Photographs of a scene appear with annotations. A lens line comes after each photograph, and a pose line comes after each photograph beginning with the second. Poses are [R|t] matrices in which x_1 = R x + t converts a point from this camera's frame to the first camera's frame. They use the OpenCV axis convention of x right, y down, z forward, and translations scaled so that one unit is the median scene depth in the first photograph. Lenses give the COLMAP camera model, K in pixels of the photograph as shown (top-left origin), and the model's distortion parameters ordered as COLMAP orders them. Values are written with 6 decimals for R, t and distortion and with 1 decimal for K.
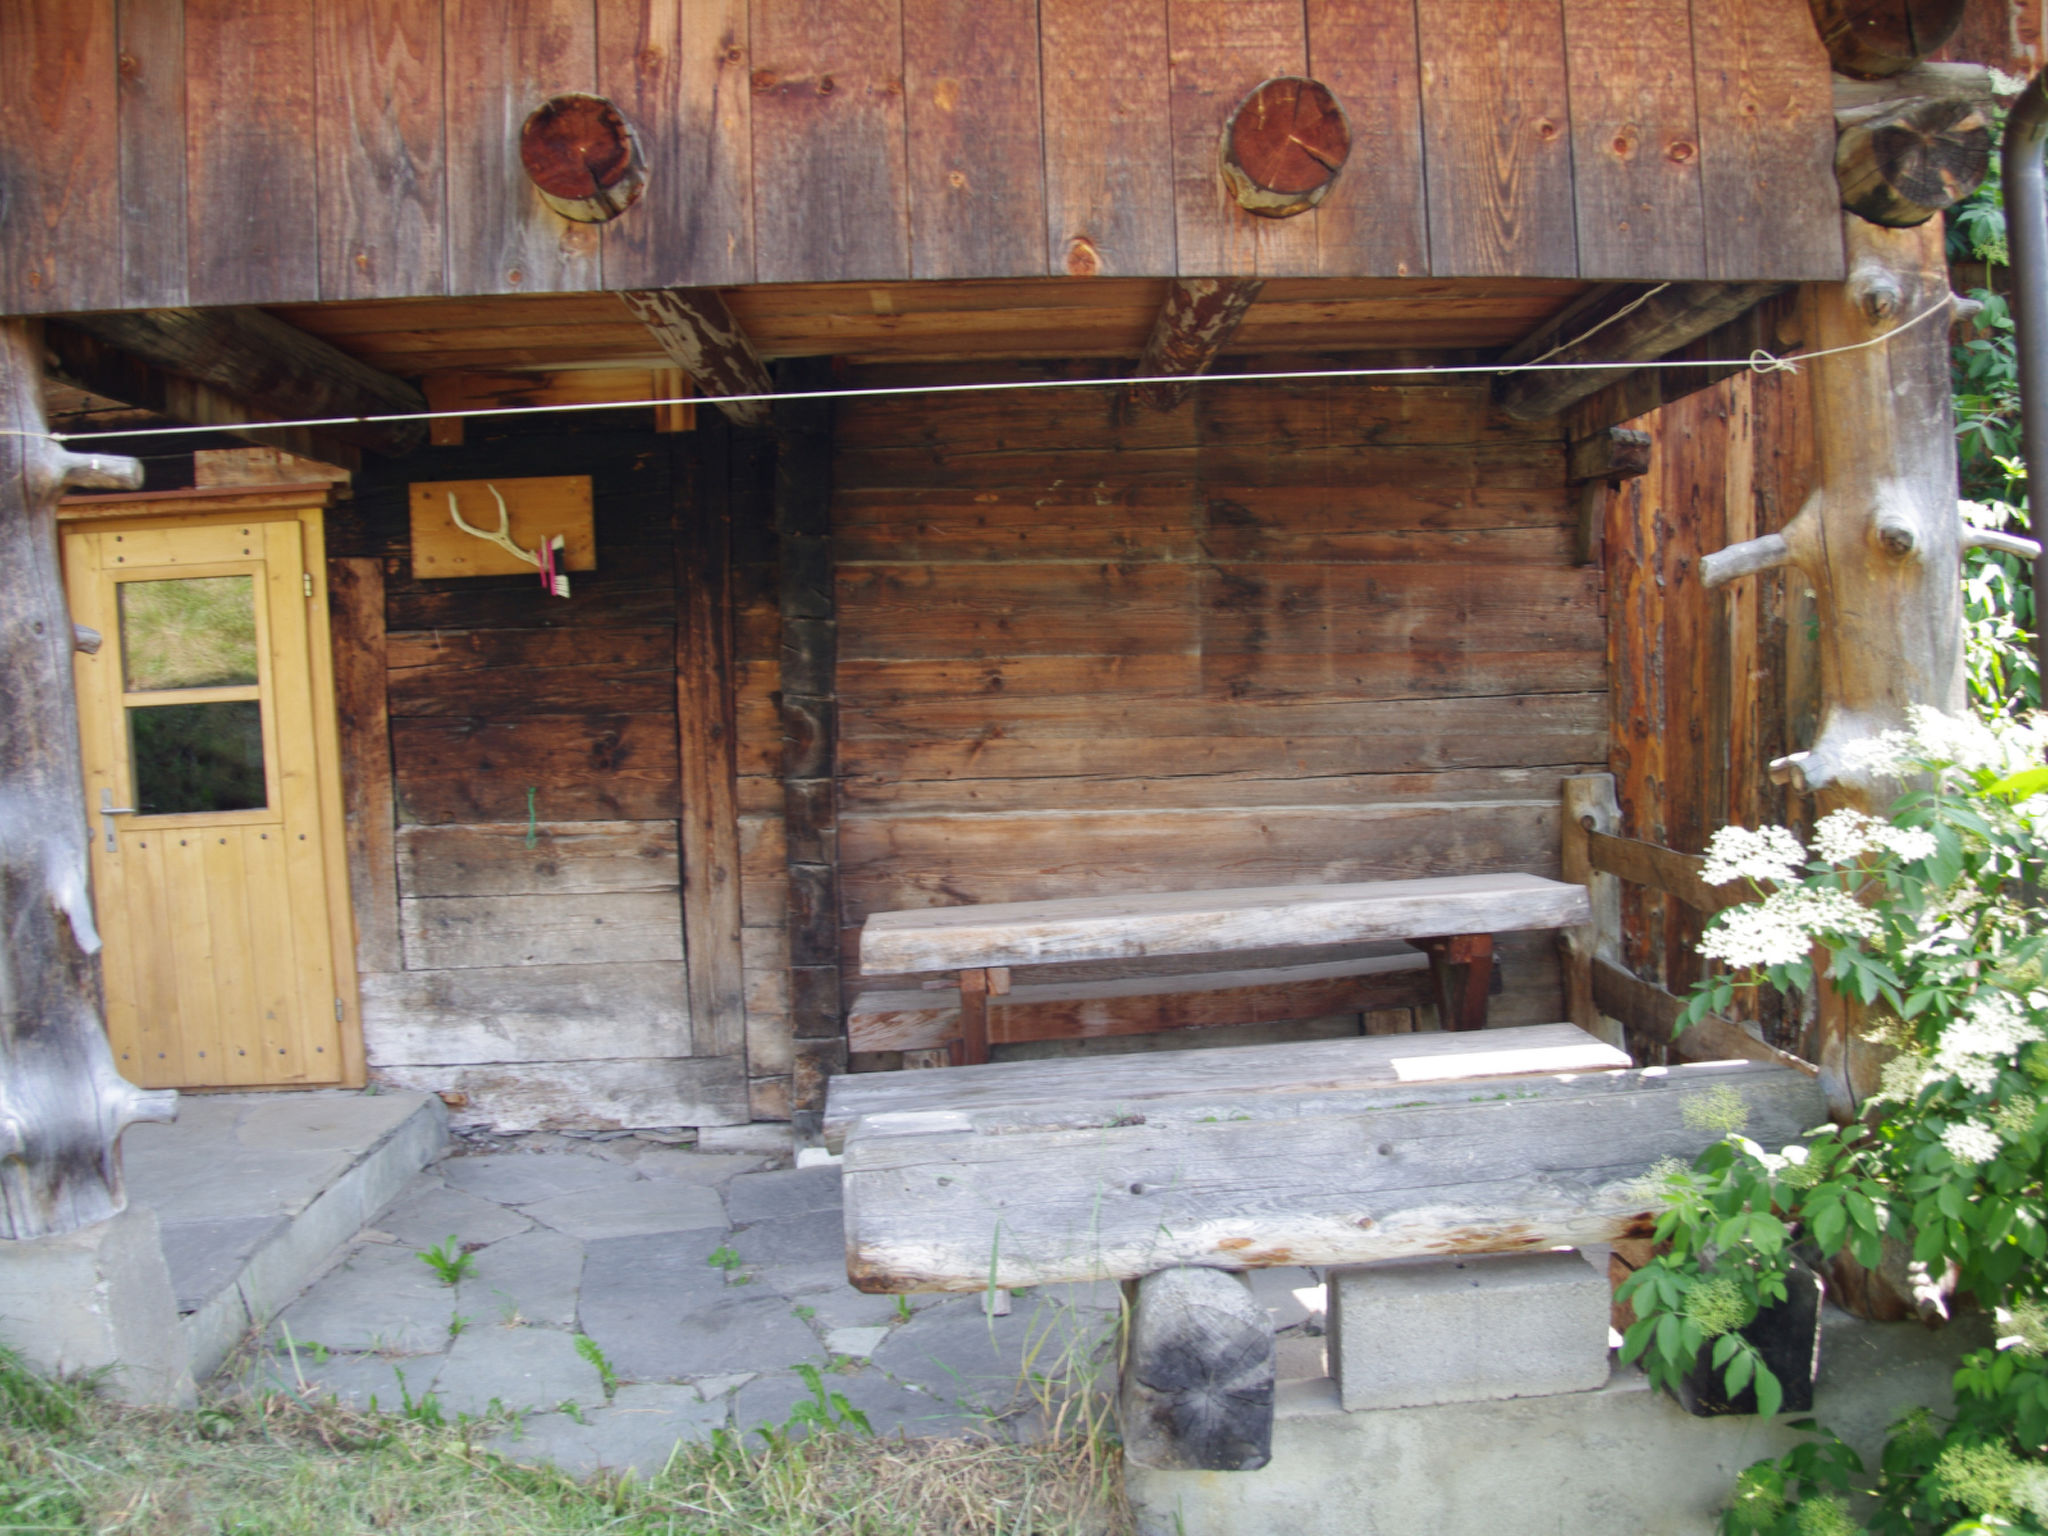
lens RADIAL K [[1756.4, 0, 1024.0], [0, 1756.4, 768.0], [0, 0, 1]] dist [-0.152369, 0.003001]
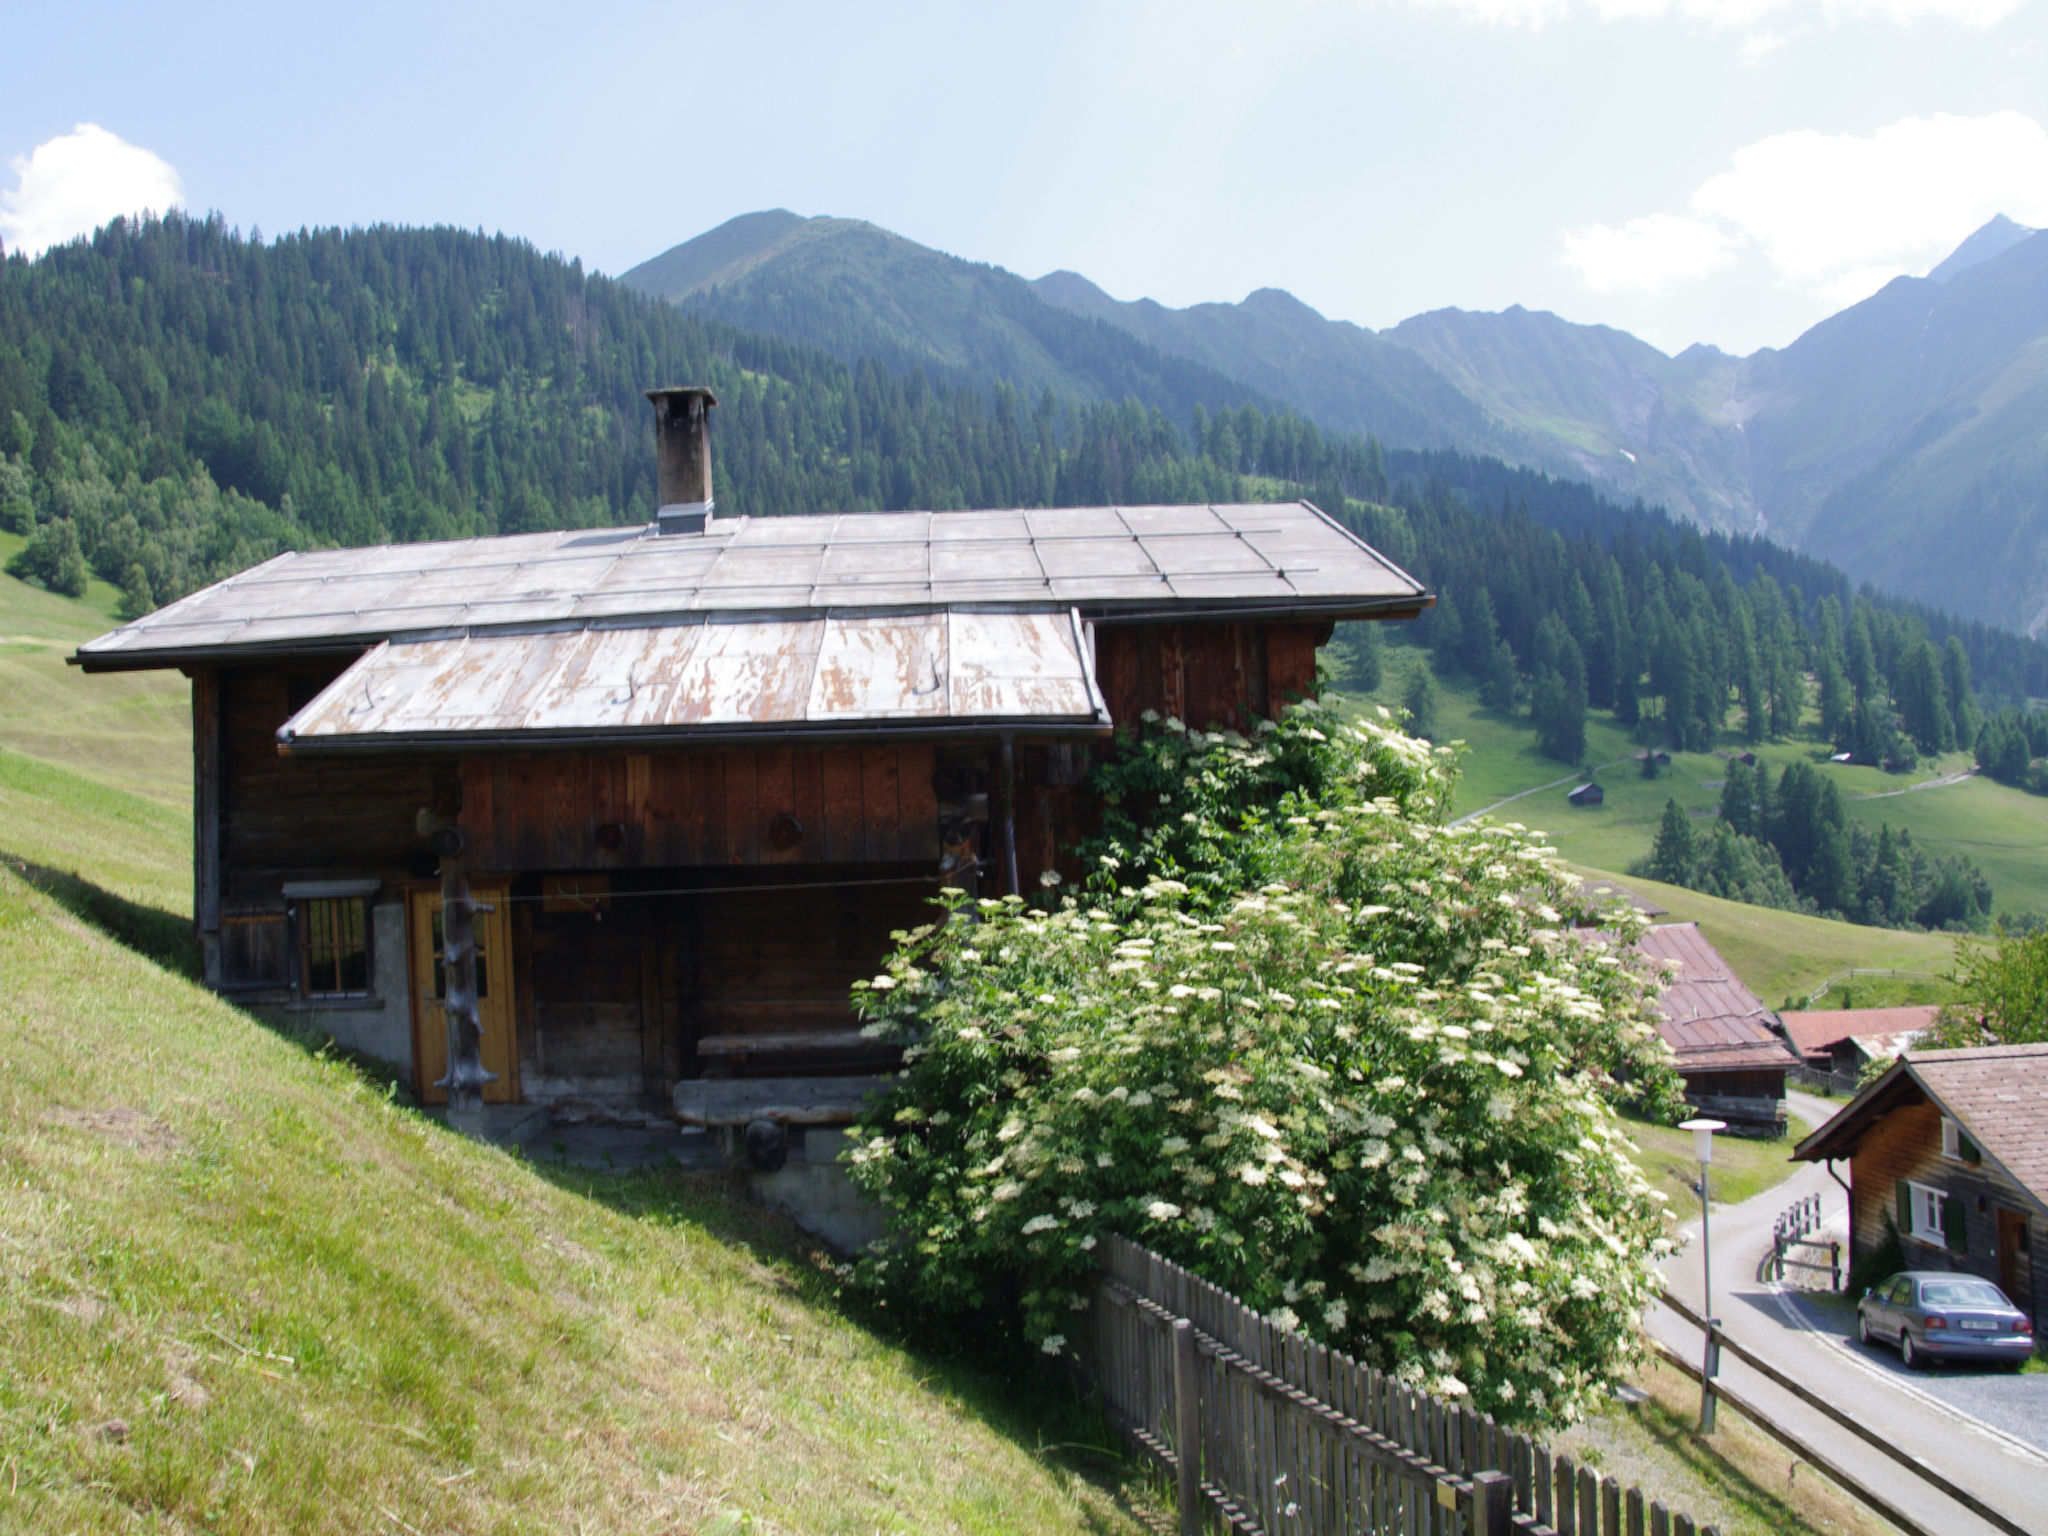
lens RADIAL K [[1756.4, 0, 1024.0], [0, 1756.4, 768.0], [0, 0, 1]] dist [-0.152369, 0.003001]
pose [[0.999988, 0.001087, -0.004683, 0.404706], [-0.001592, 0.994003, -0.109340, -0.038430], [0.004536, 0.109346, 0.993993, -1.697030]]
